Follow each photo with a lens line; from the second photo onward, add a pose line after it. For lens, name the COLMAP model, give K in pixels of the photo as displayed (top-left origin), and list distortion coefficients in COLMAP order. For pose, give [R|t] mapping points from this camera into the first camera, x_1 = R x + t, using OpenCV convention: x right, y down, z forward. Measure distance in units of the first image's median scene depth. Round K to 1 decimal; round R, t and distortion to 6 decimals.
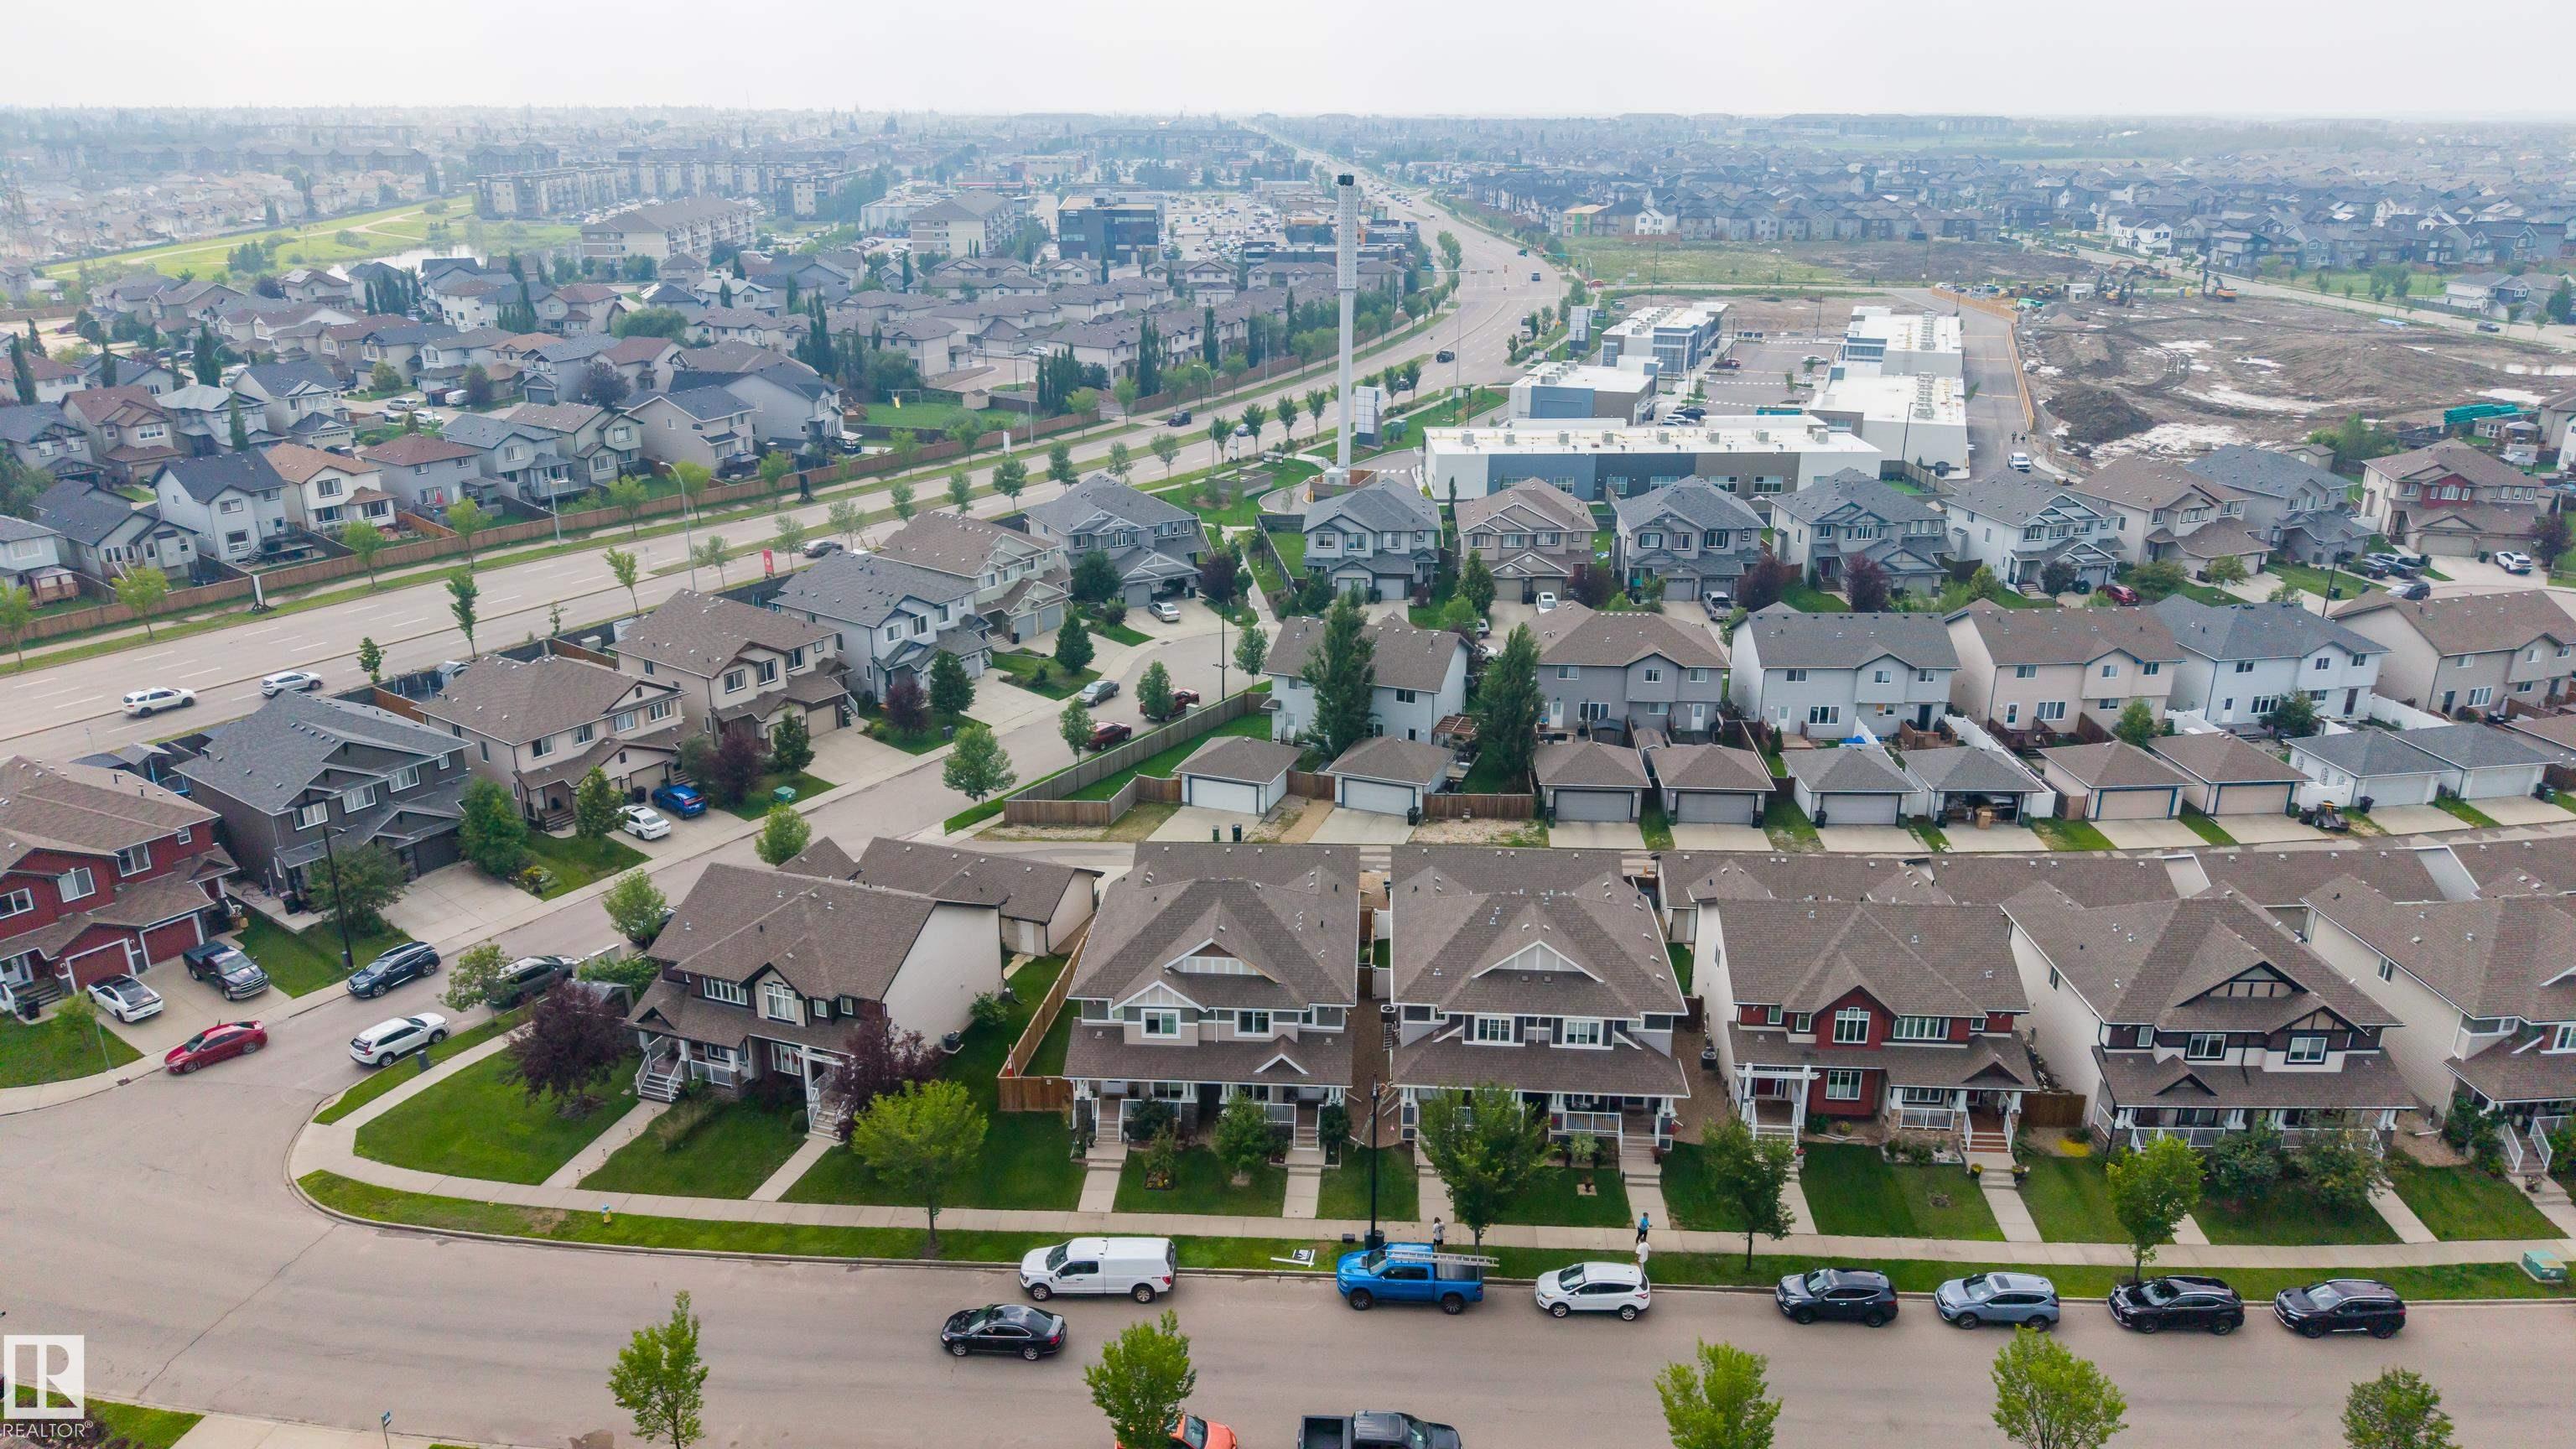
lens RADIAL K [[1733.8, 0, 1283.6], [0, 1733.8, 691.1], [0, 0, 1]] dist [0.036545, -0.043851]
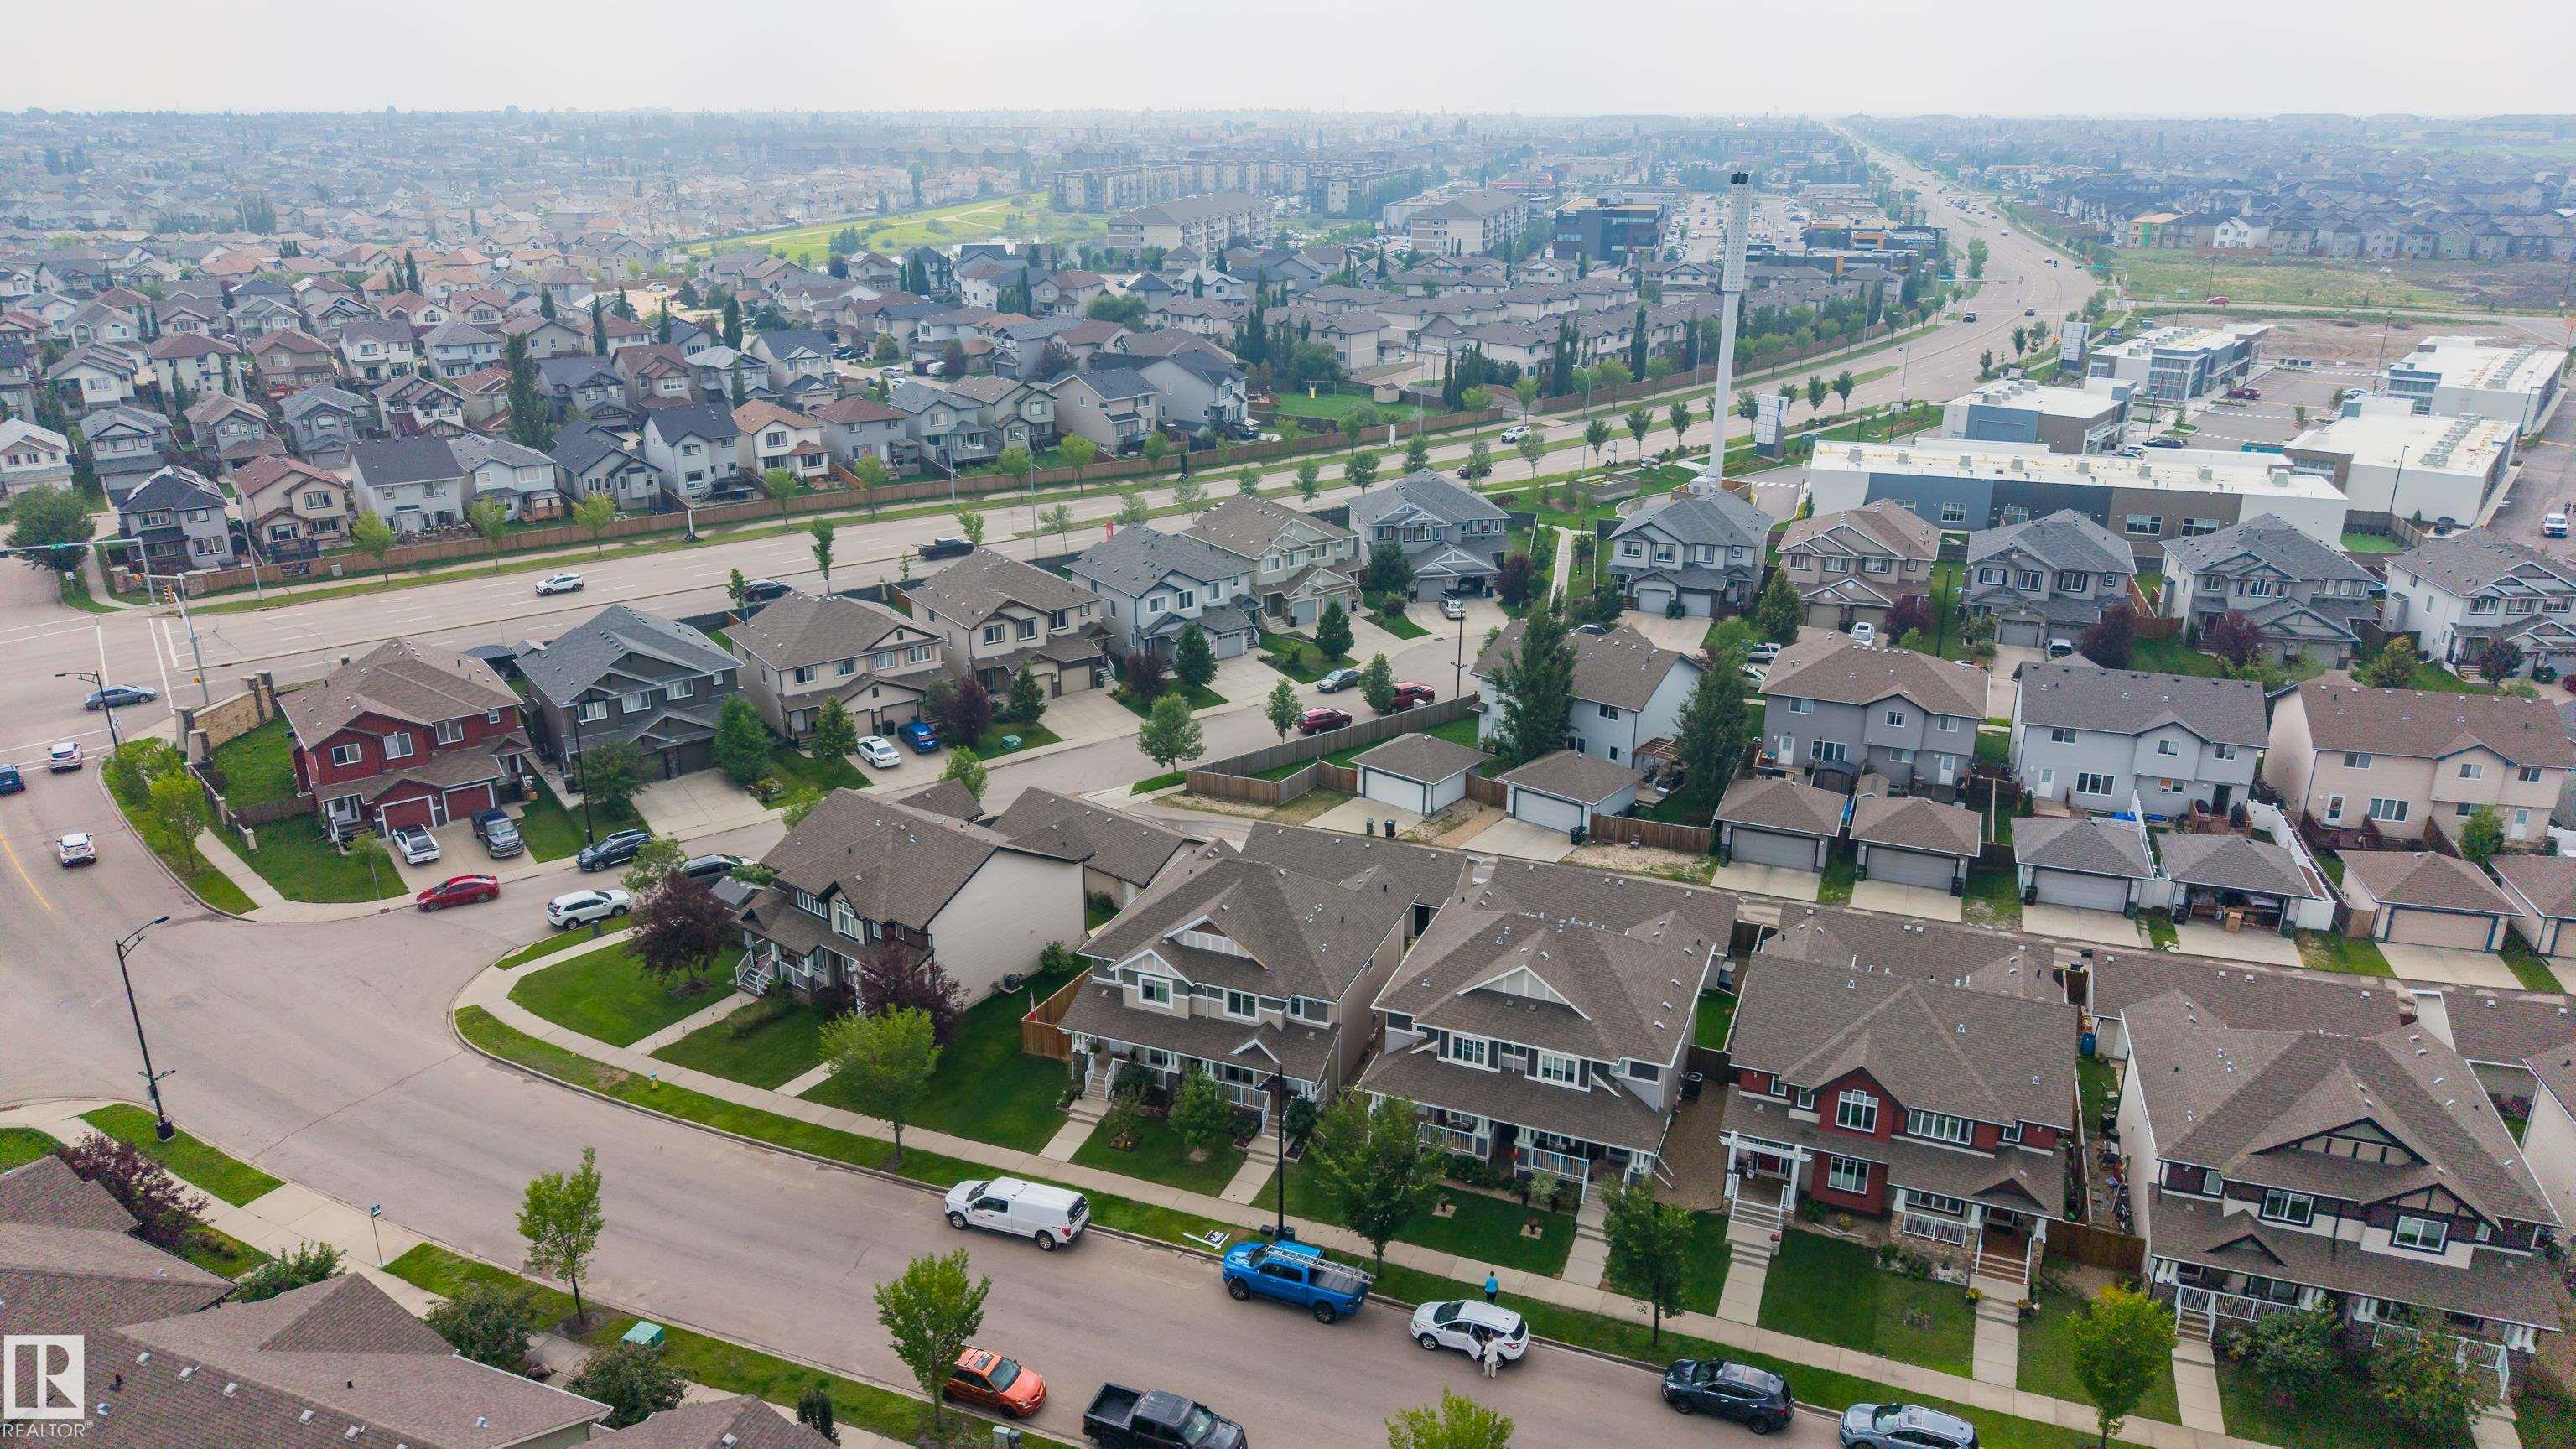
lens RADIAL K [[1733.8, 0, 1283.6], [0, 1733.8, 691.1], [0, 0, 1]] dist [0.036545, -0.043851]
pose [[0.947693, 0.100802, -0.302847, 0.188225], [-0.101149, 0.994764, 0.014582, -0.004433], [0.302732, 0.016813, 0.952927, 0.029859]]
